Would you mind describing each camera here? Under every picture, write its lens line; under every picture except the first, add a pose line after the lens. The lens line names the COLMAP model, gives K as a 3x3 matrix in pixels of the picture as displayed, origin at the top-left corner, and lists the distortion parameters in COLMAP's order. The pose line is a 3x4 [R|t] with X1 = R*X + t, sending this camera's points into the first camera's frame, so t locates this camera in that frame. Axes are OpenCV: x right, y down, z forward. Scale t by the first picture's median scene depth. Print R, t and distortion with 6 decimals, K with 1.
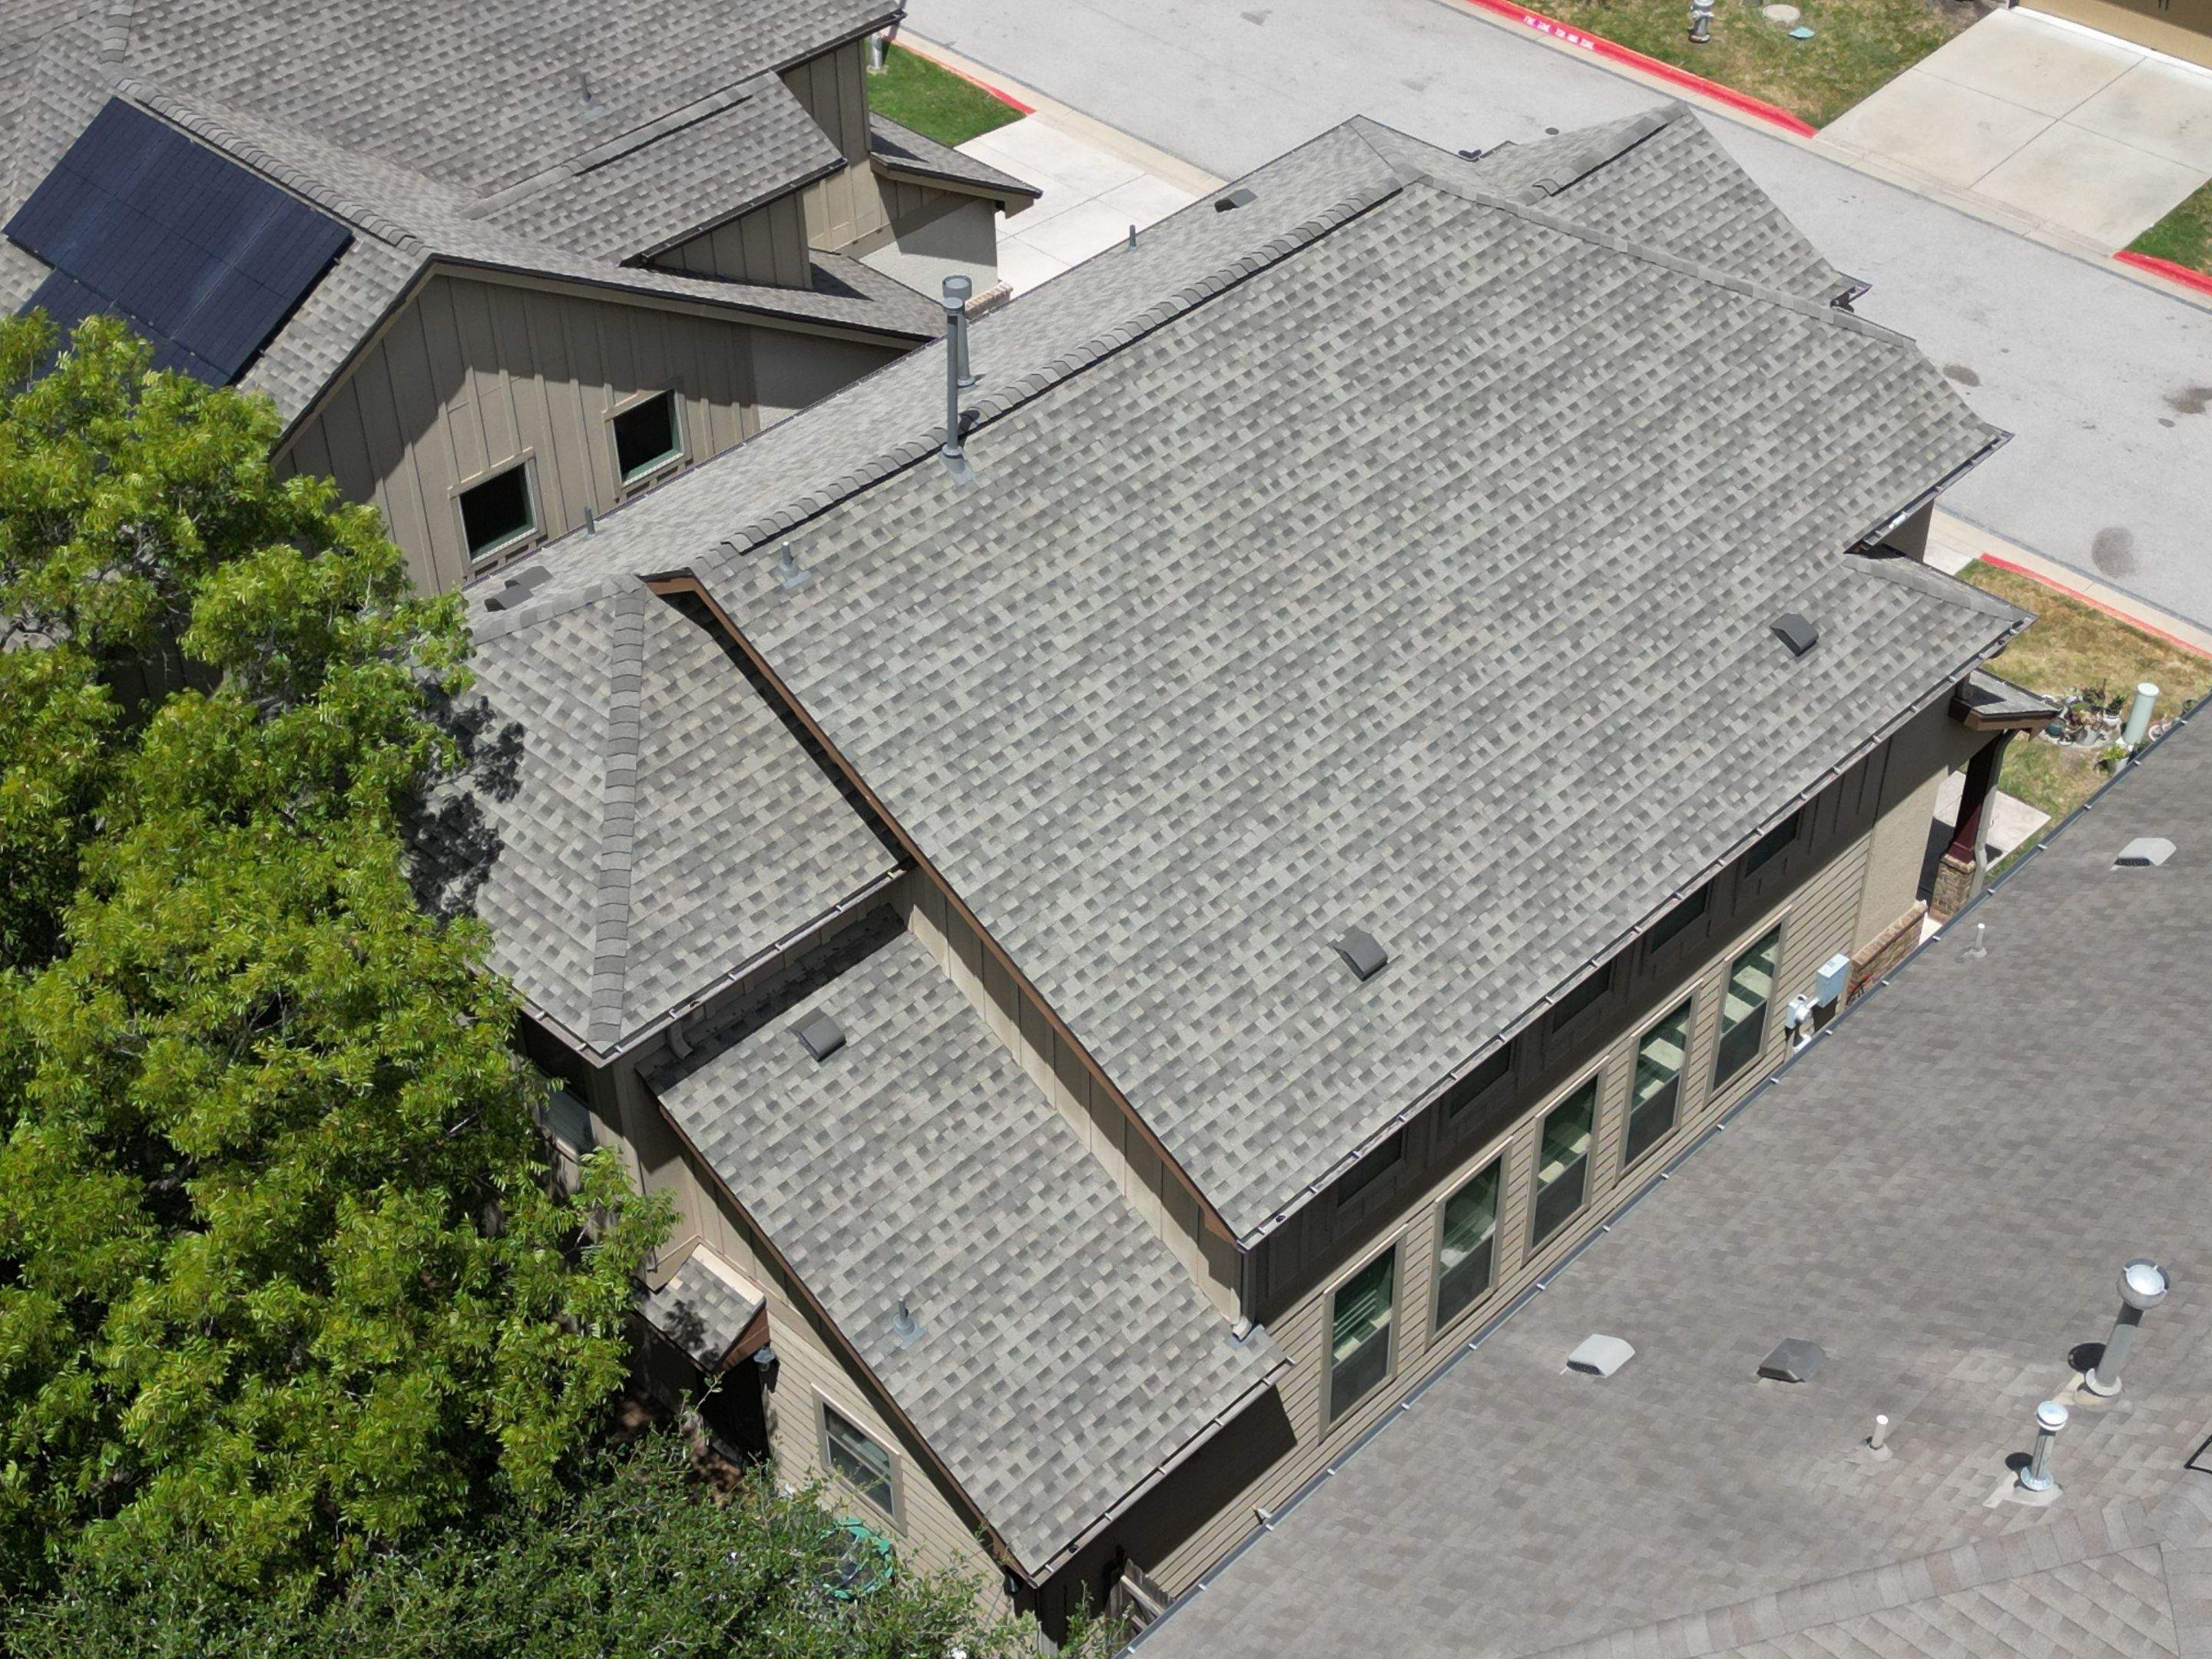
lens RADIAL K [[3081.3, 0, 1093.2], [0, 3081.3, 843.5], [0, 0, 1]] dist [0.095846, 0.000000]
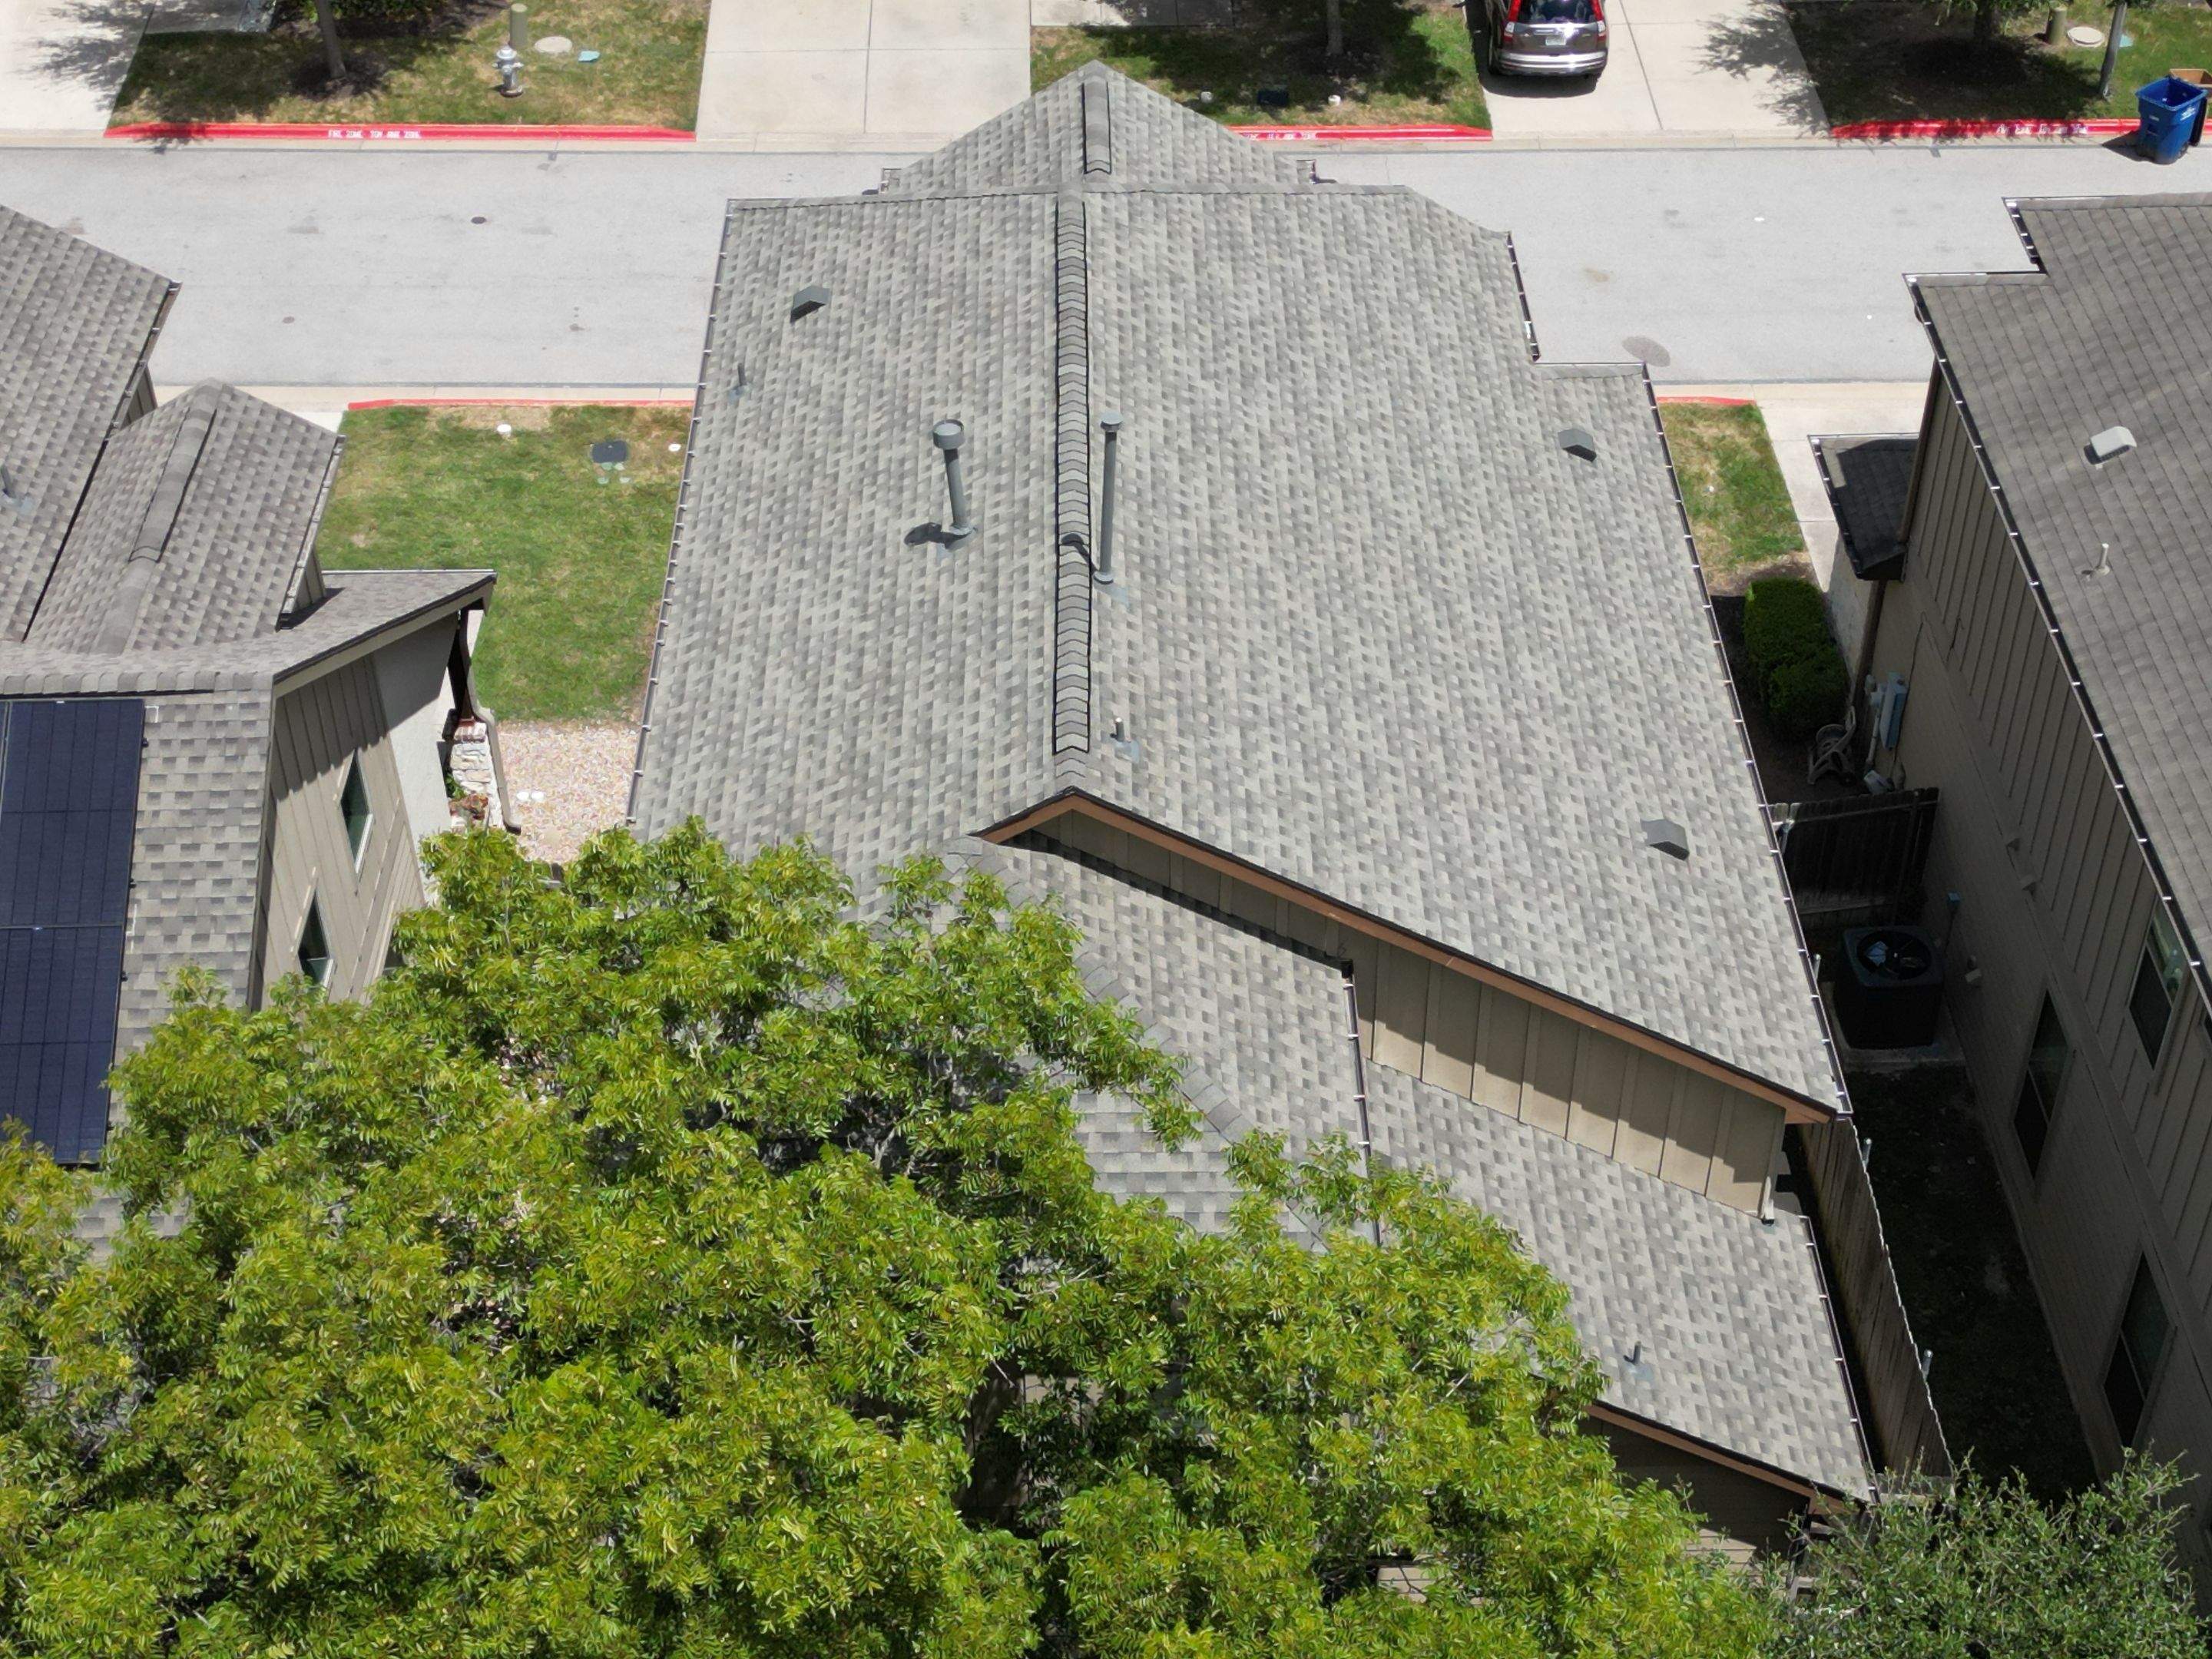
lens RADIAL K [[3081.3, 0, 1108.6], [0, 3081.3, 845.6], [0, 0, 1]] dist [0.095846, 0.000000]
pose [[0.706175, -0.451171, 0.545676, -0.546892], [0.458252, 0.878737, 0.133513, -0.166321], [-0.539743, 0.155774, 0.827292, 0.223342]]
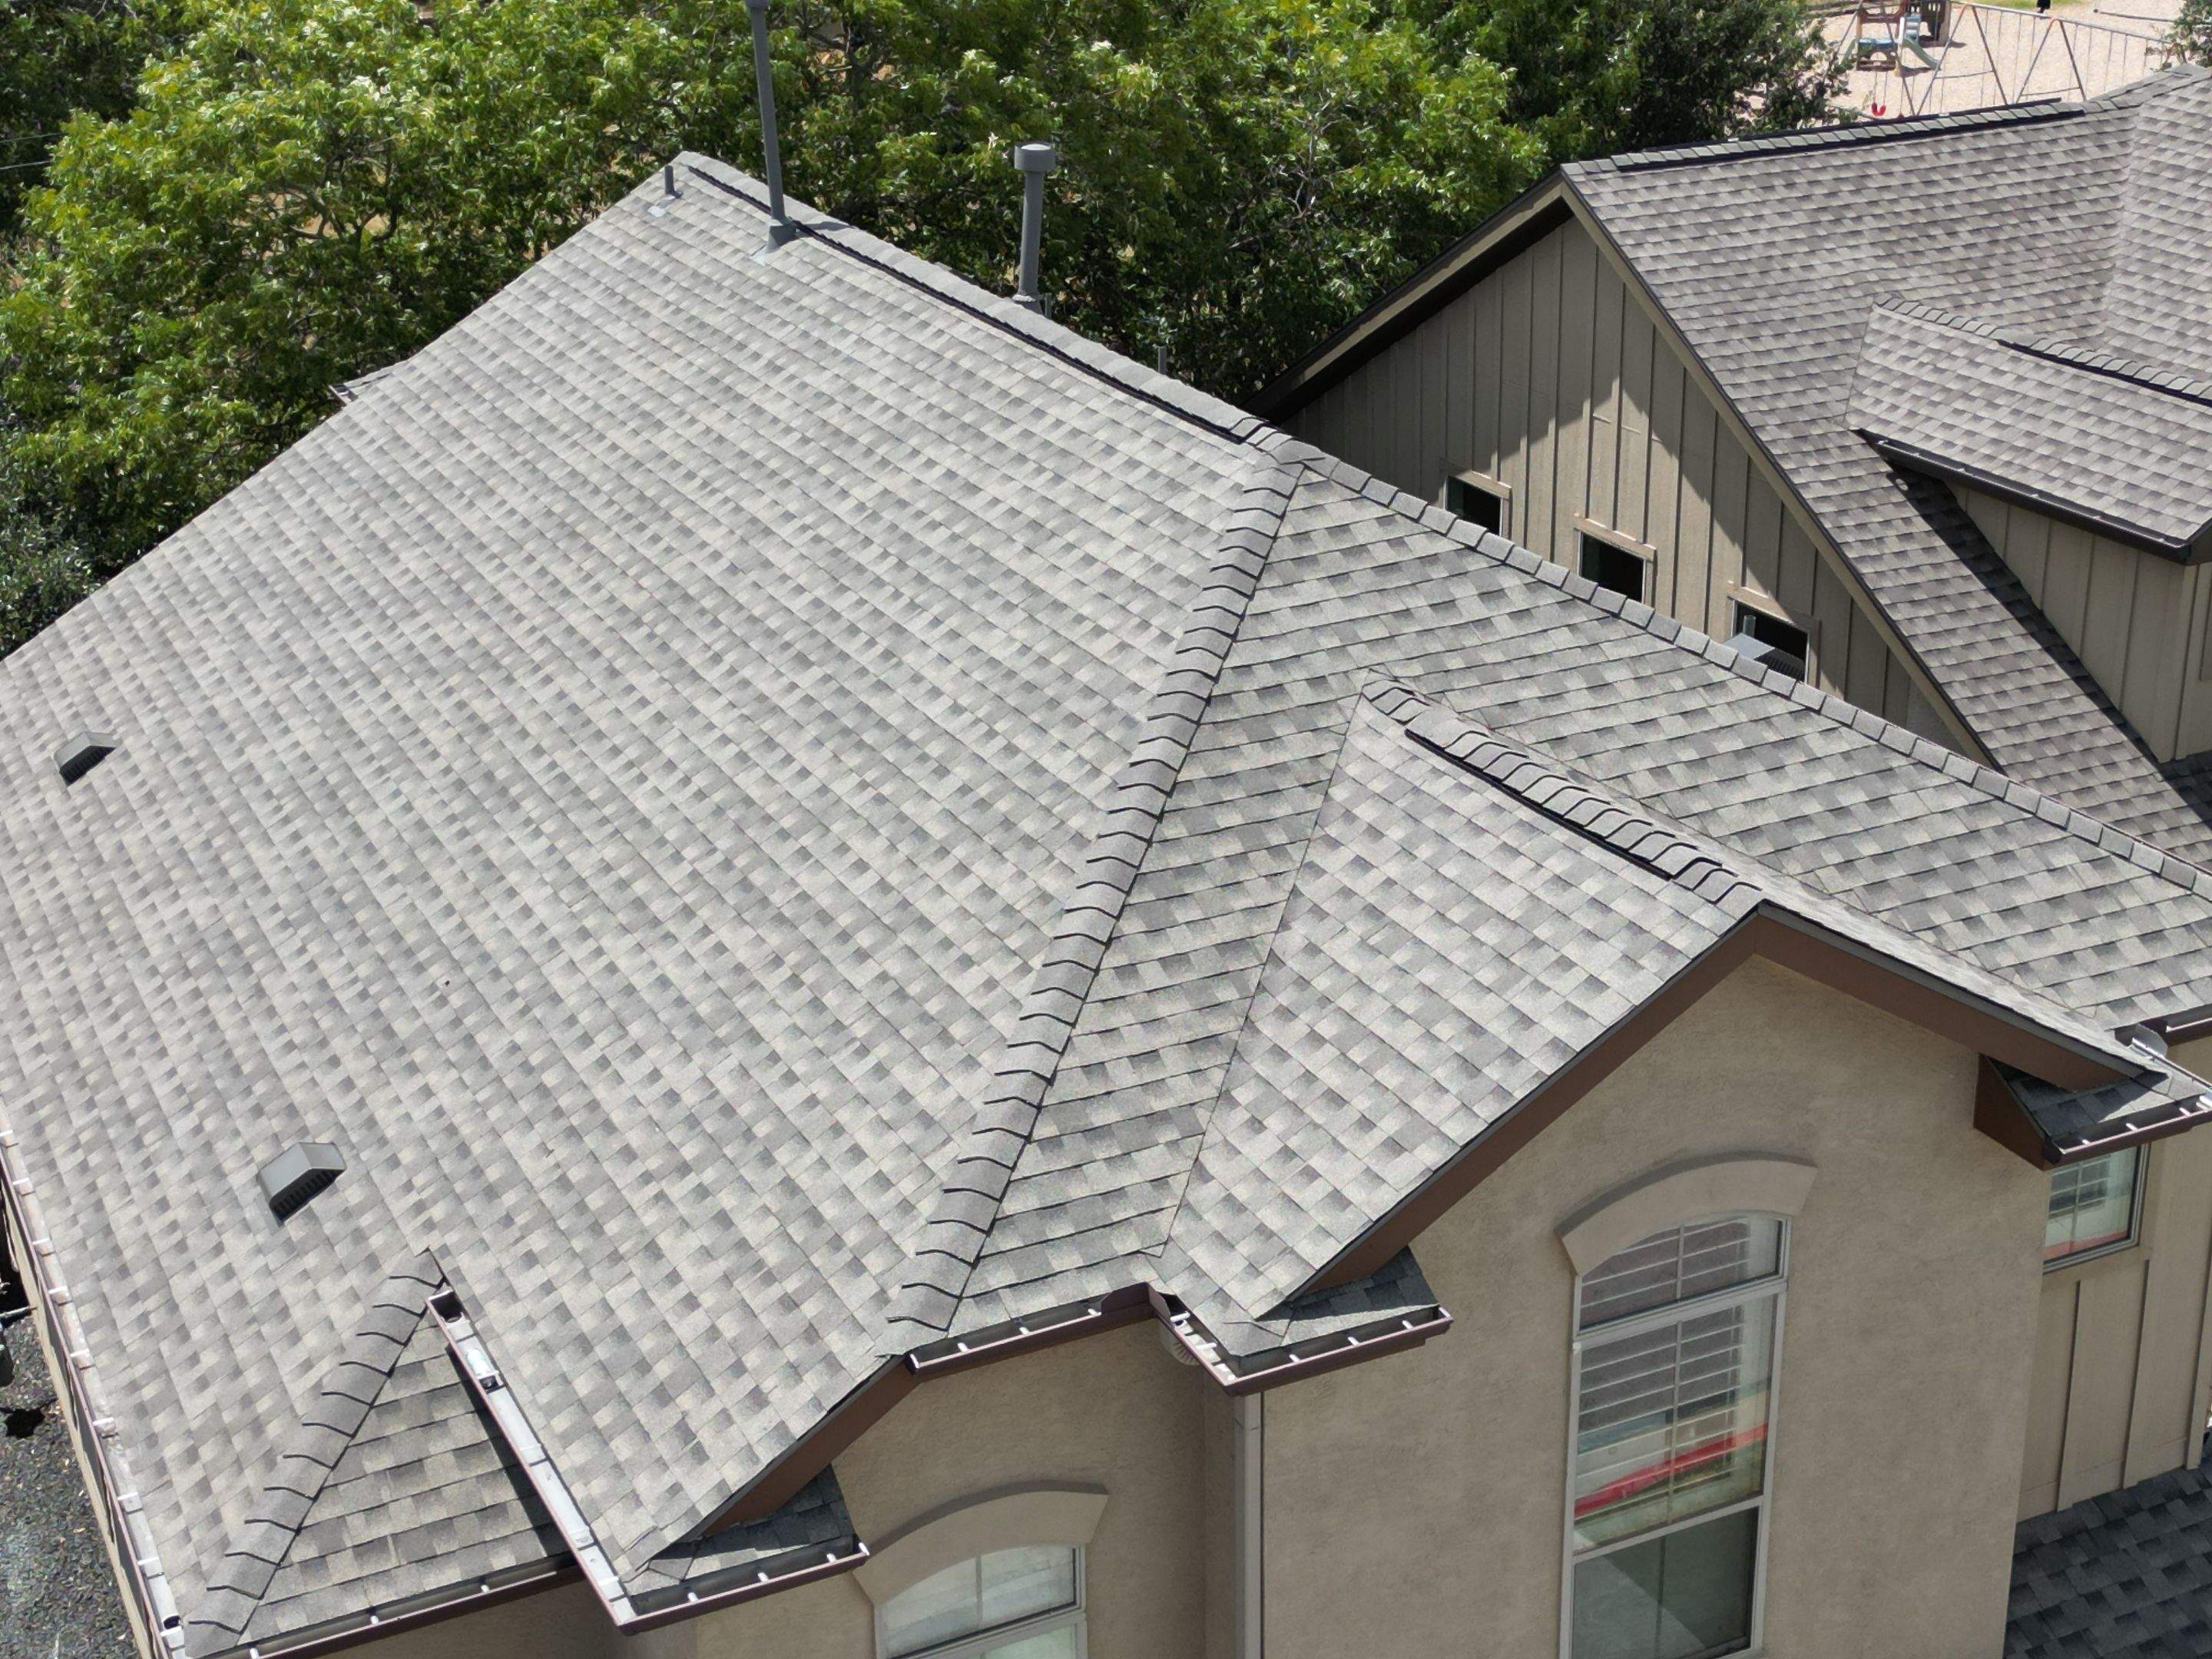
lens RADIAL K [[3081.3, 0, 1095.8], [0, 3081.3, 829.5], [0, 0, 1]] dist [0.095846, 0.000000]
pose [[-0.337888, 0.379664, -0.861213, 0.596520], [-0.589921, 0.627553, 0.508105, -0.434092], [0.733366, 0.679729, 0.011929, 1.065360]]
